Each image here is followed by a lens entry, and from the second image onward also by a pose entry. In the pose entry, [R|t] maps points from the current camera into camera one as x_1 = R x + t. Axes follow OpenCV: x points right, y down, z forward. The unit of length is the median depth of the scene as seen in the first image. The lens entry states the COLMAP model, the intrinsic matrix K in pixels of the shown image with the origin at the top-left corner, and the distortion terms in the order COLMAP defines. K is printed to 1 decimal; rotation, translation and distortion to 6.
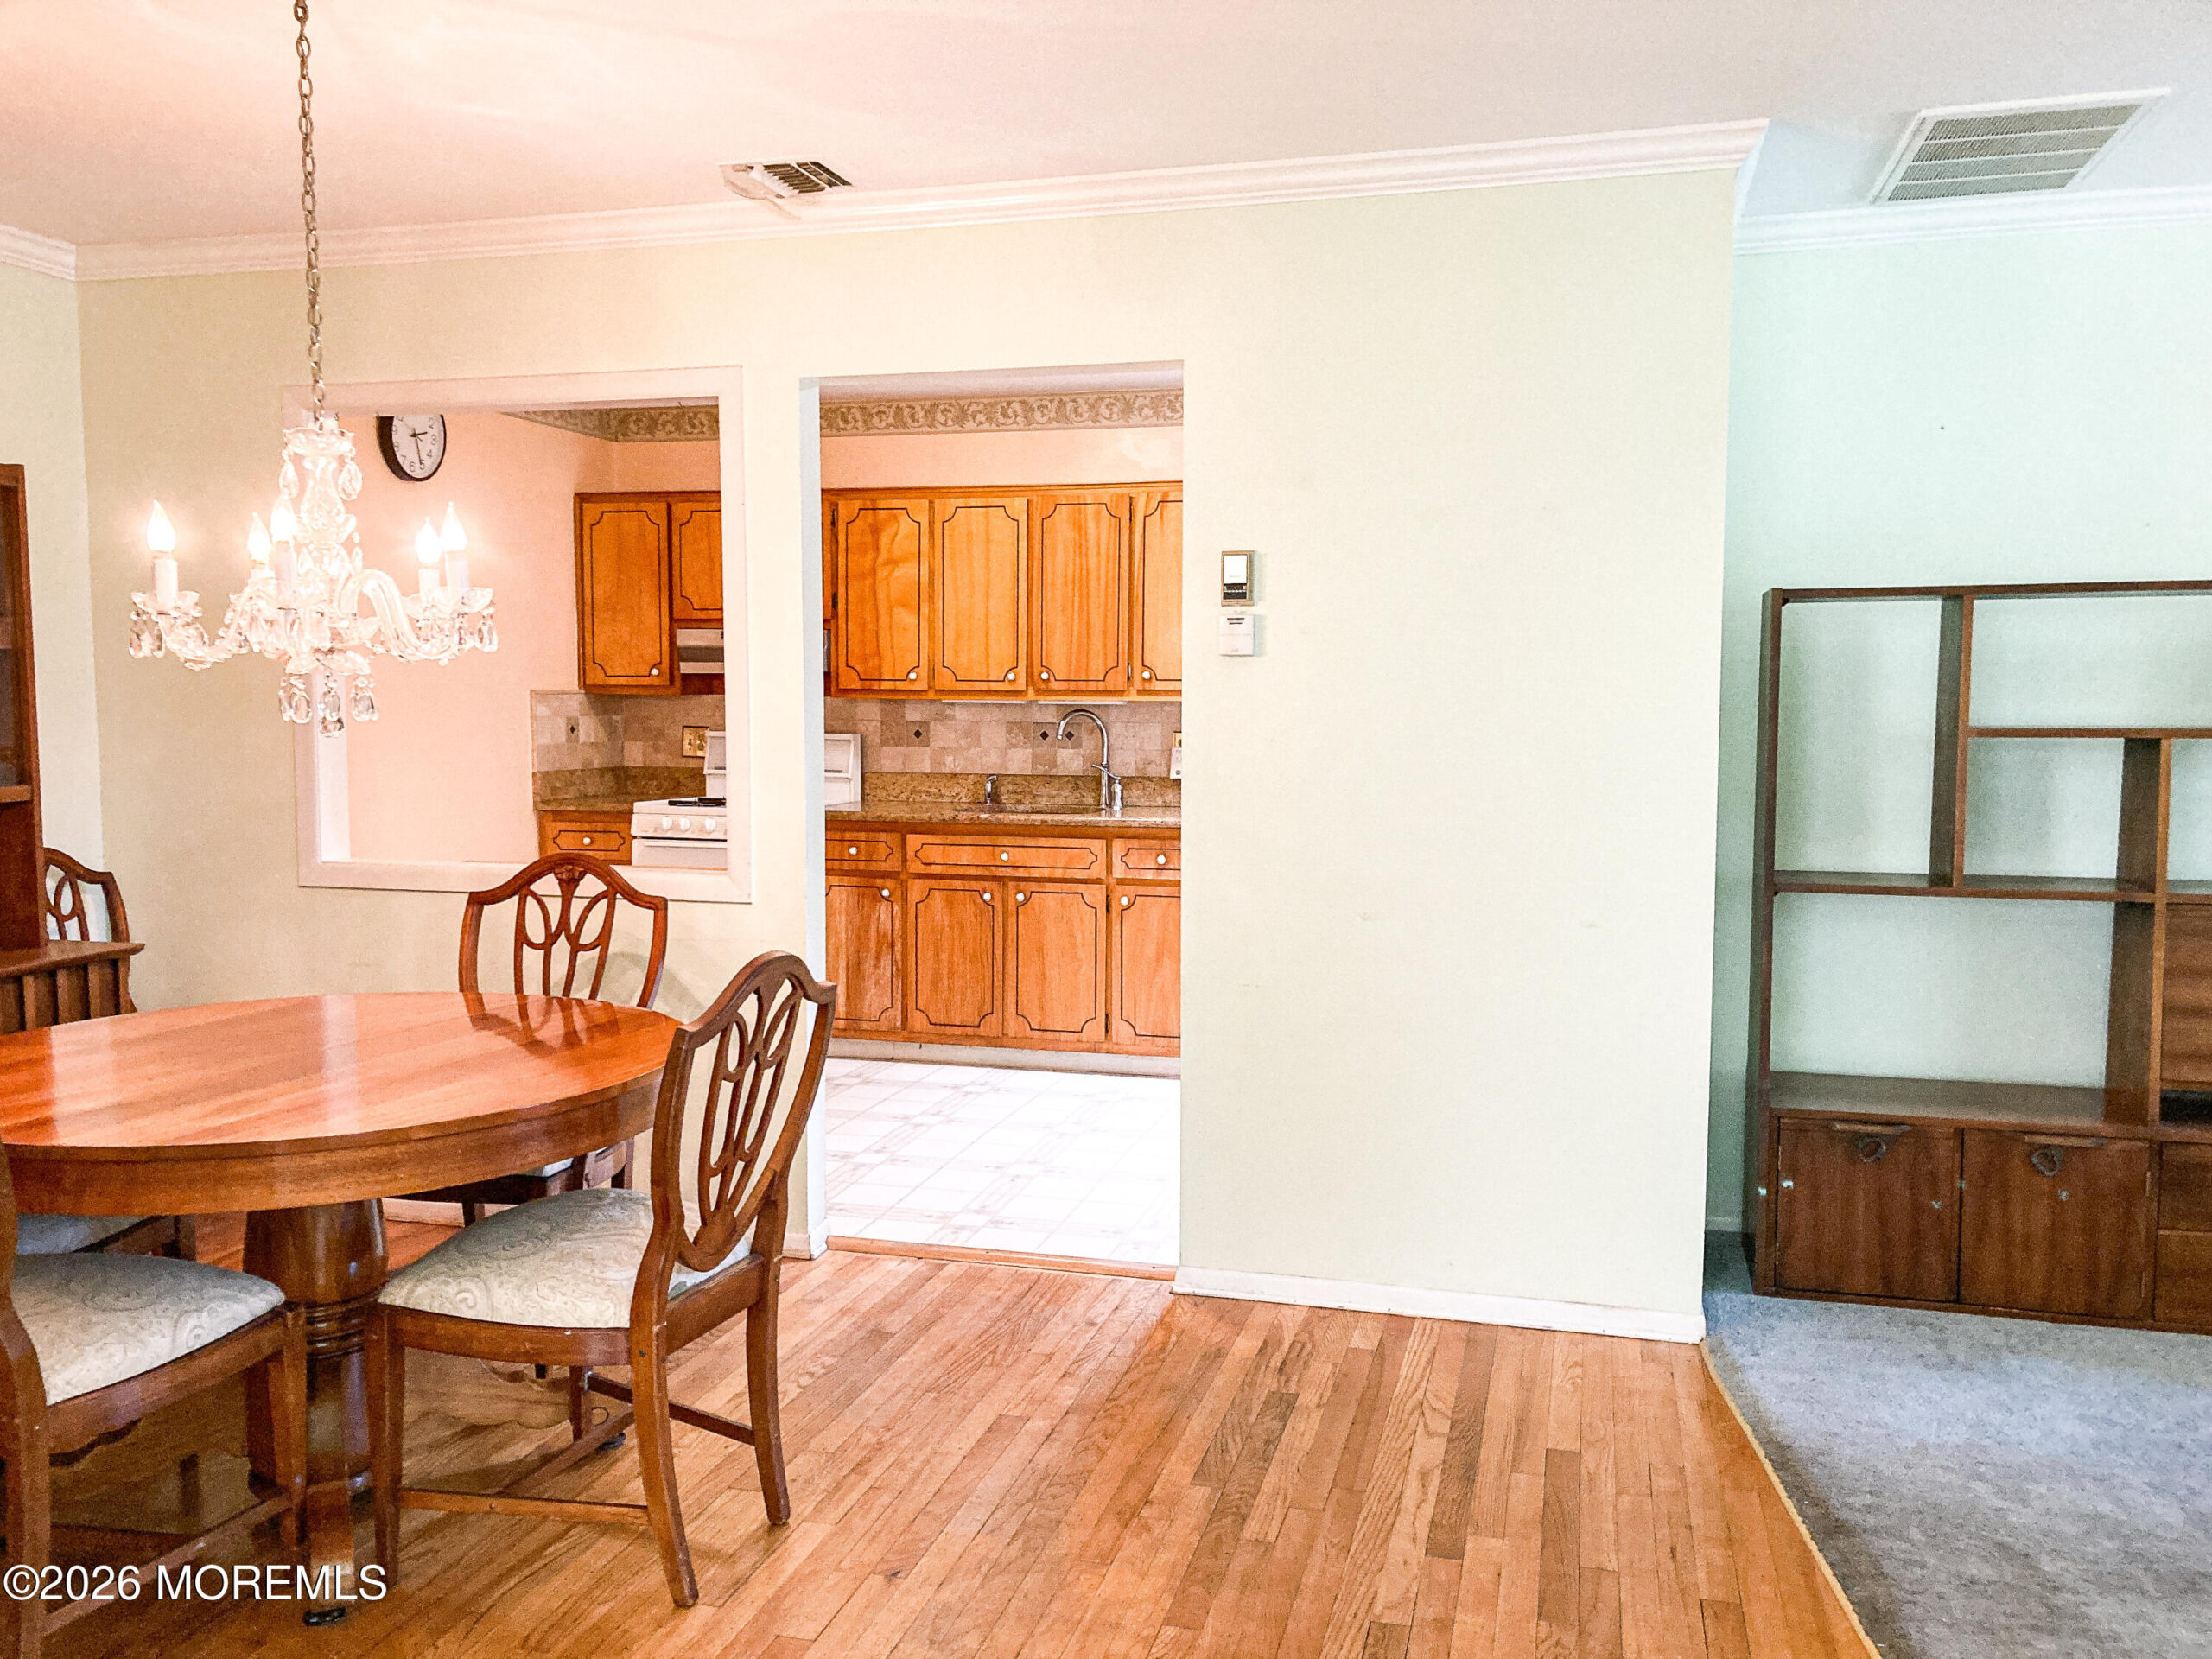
lens RADIAL K [[1813.5, 0, 1106.0], [0, 1813.5, 829.5], [0, 0, 1]] dist [0.064874, -0.096780]
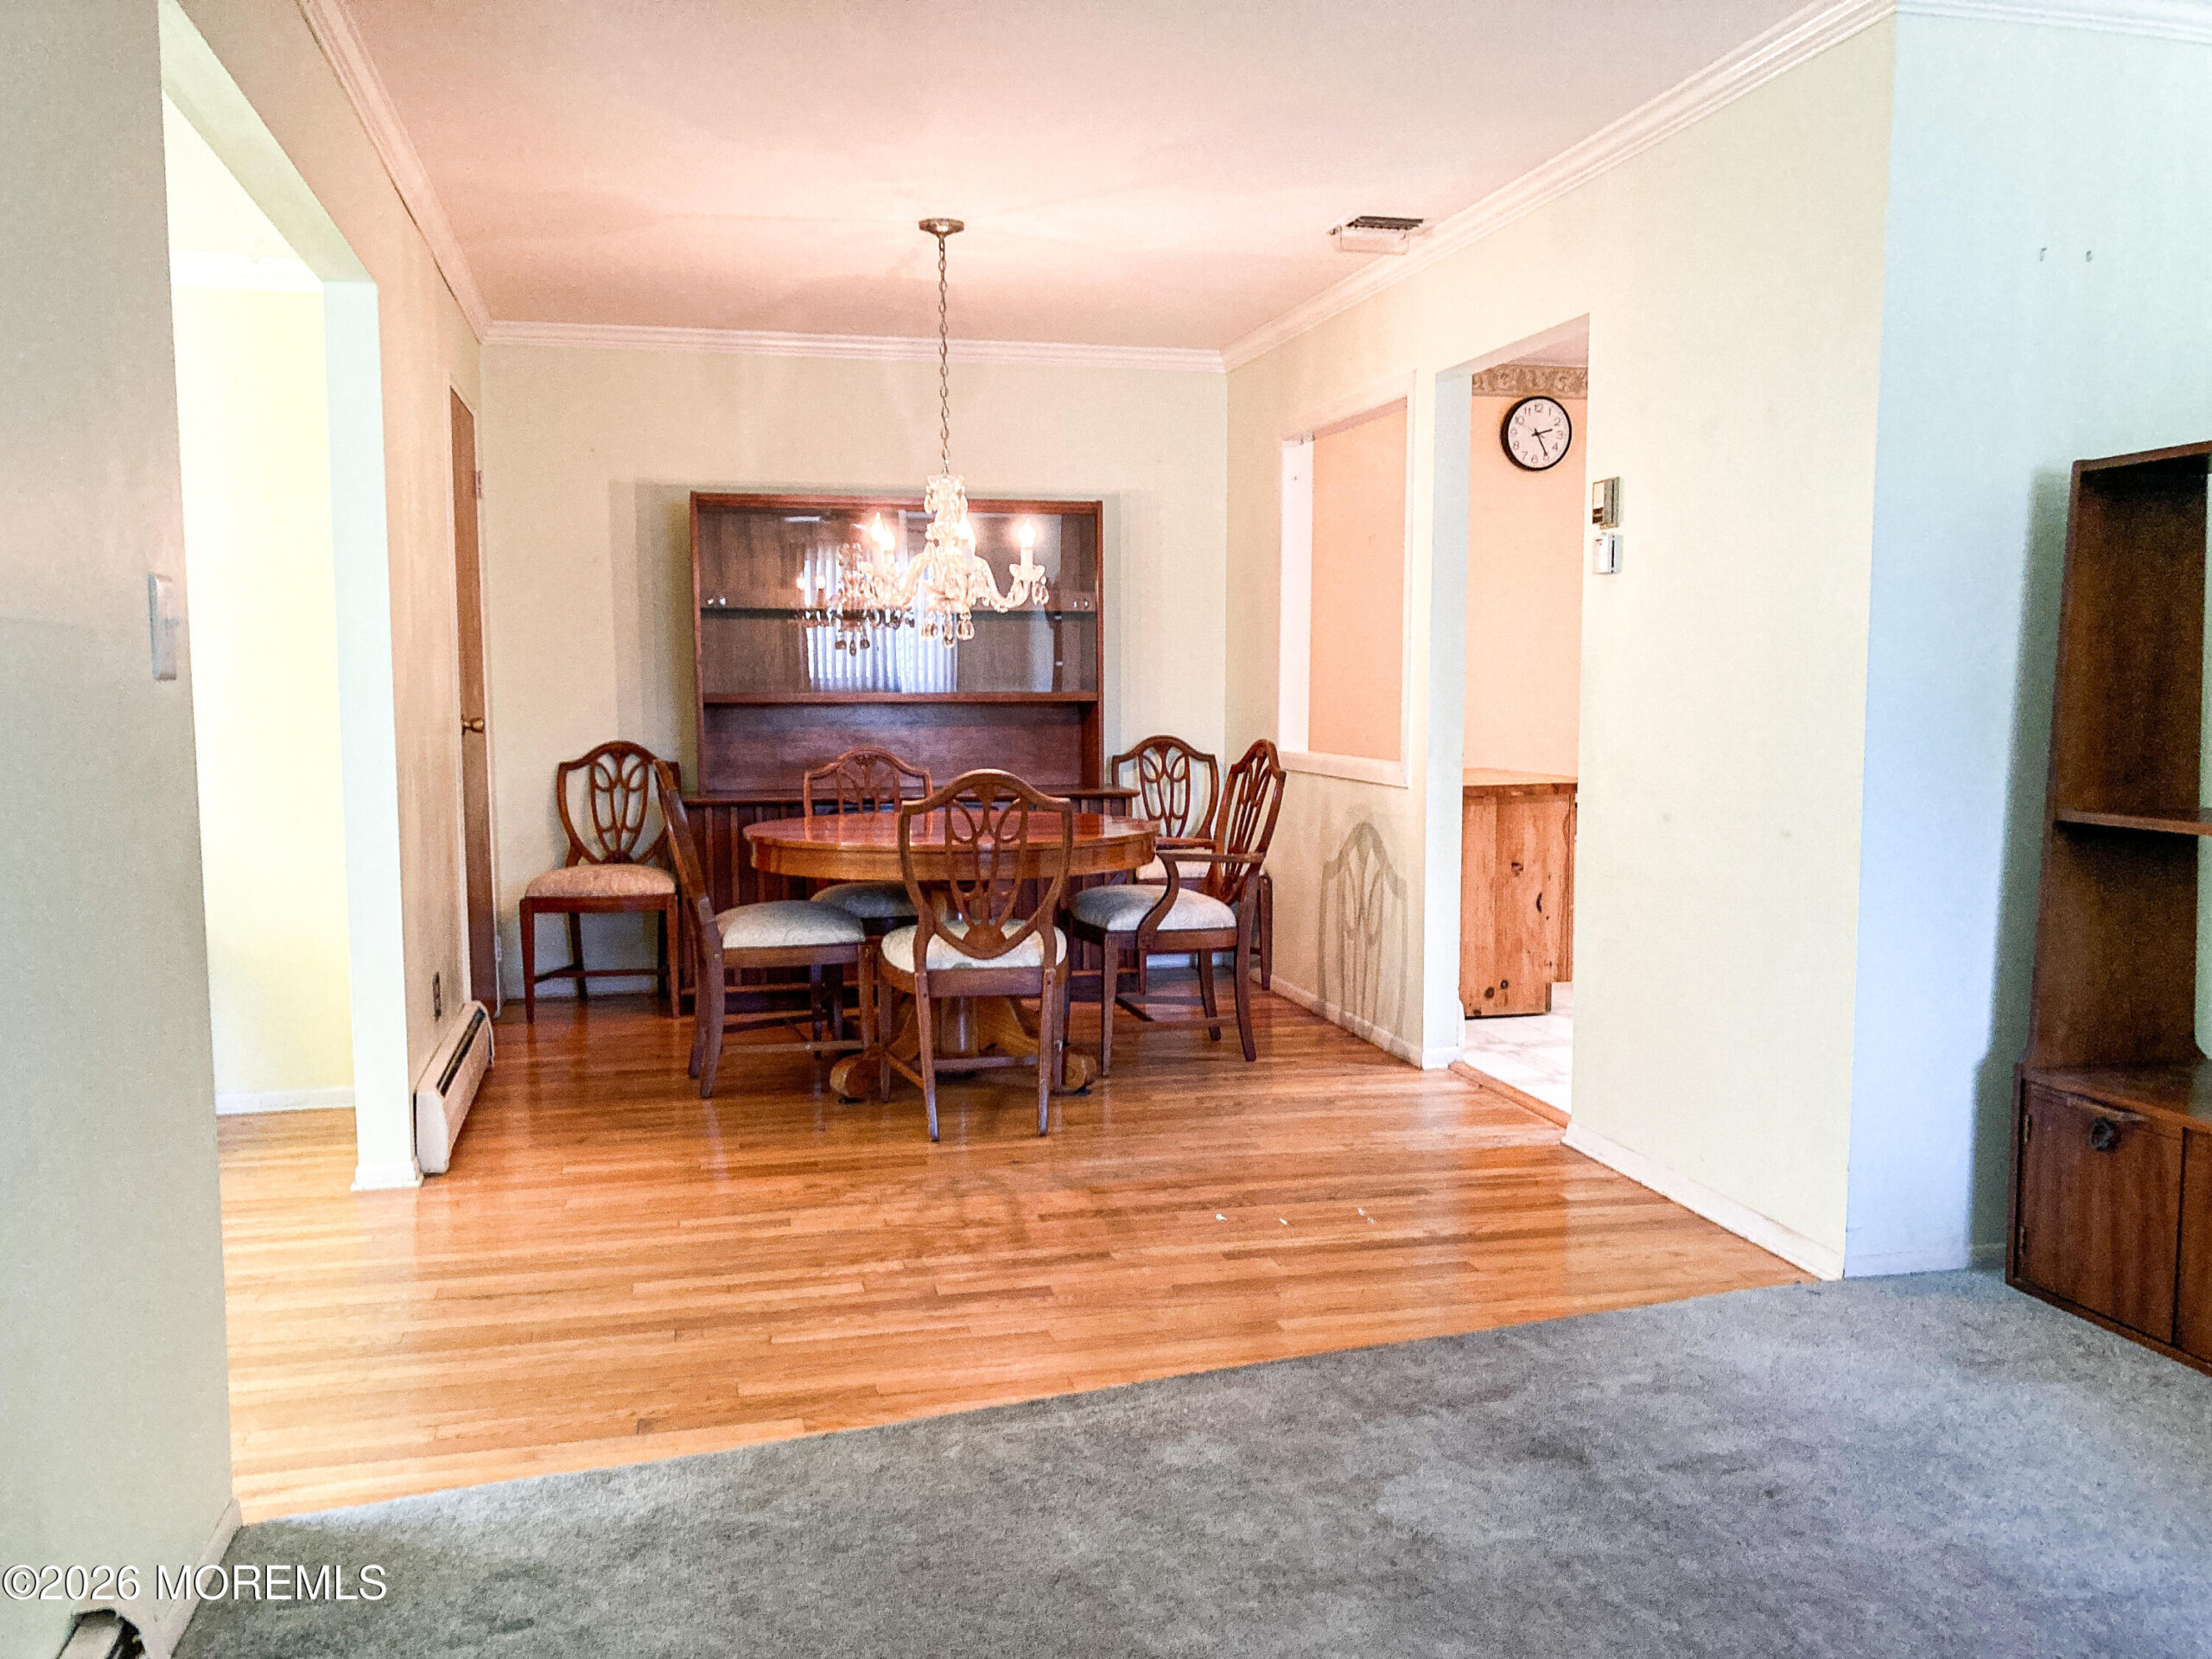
lens RADIAL K [[1836.9, 0, 1099.9], [0, 1836.9, 870.9], [0, 0, 1]] dist [0.034997, -0.000676]
pose [[0.476504, 0.087391, -0.874818, 0.884259], [-0.062777, 0.995890, 0.065291, 0.028689], [0.876928, 0.023806, 0.480032, 0.192170]]
